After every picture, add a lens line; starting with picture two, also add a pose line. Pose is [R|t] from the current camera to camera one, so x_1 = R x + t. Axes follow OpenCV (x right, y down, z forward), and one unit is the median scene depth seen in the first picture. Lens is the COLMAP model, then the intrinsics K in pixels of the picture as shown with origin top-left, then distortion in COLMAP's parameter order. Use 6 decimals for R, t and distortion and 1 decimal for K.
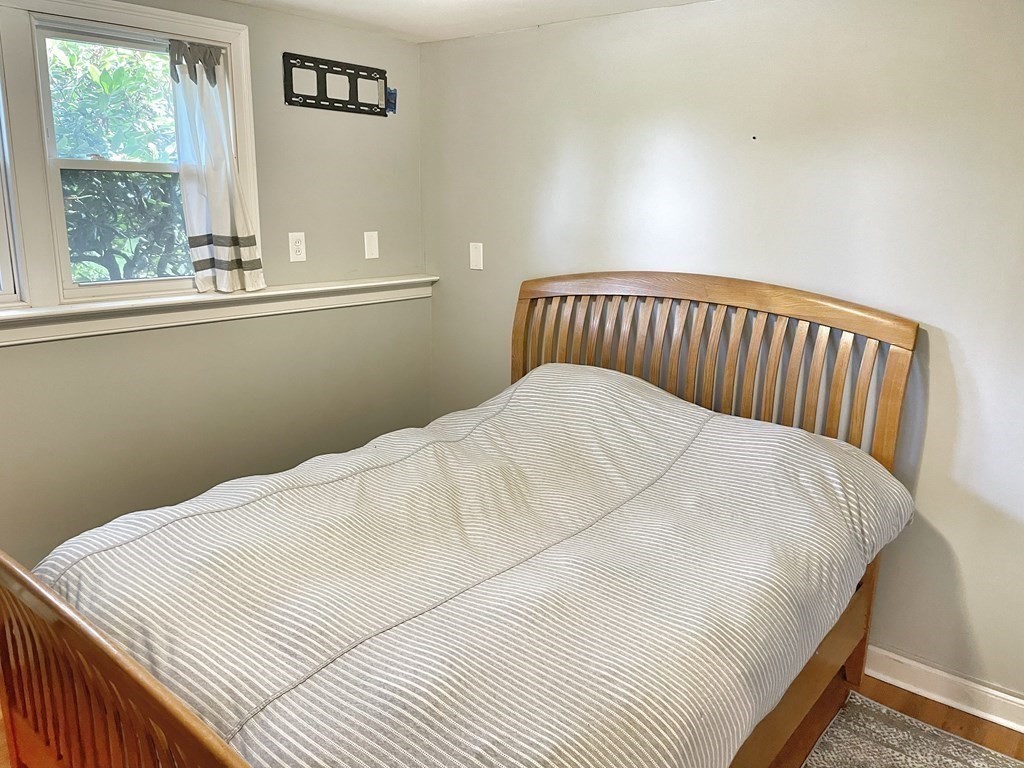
lens RADIAL K [[775.4, 0, 512.5], [0, 775.4, 382.9], [0, 0, 1]] dist [0.084580, -0.095301]
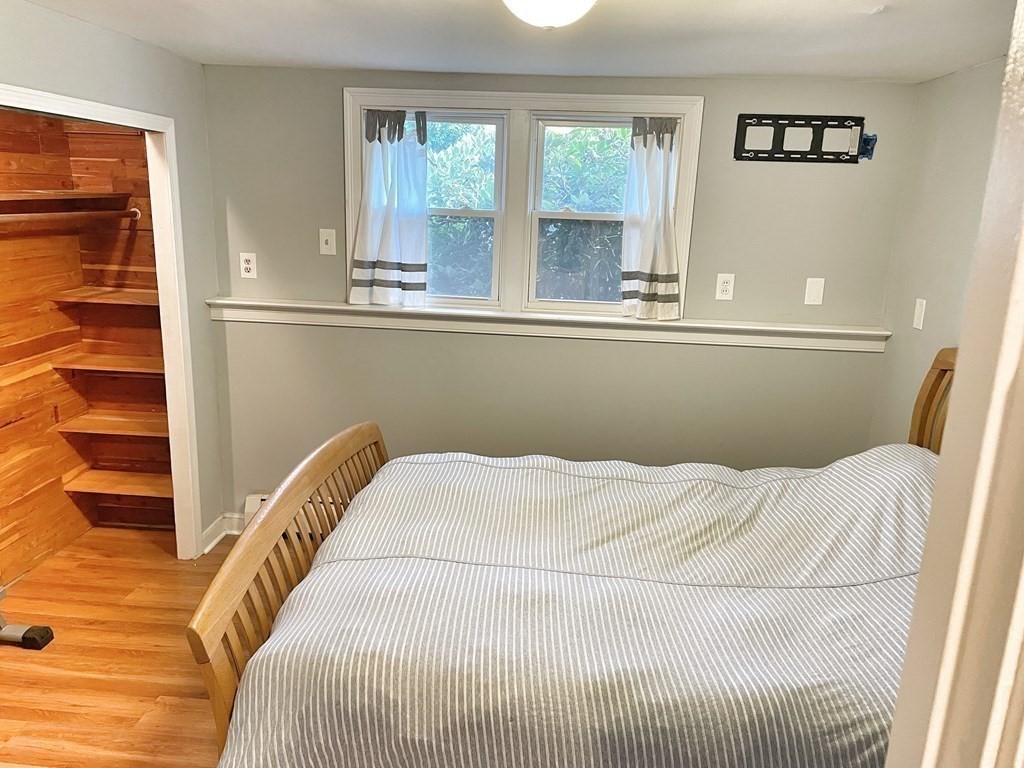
lens RADIAL K [[775.4, 0, 510.7], [0, 775.4, 389.5], [0, 0, 1]] dist [0.084580, -0.095301]
pose [[0.587426, 0.195321, -0.785354, 0.451687], [-0.216103, 0.973058, 0.080364, -0.057445], [0.779891, 0.122510, 0.613809, 0.107481]]
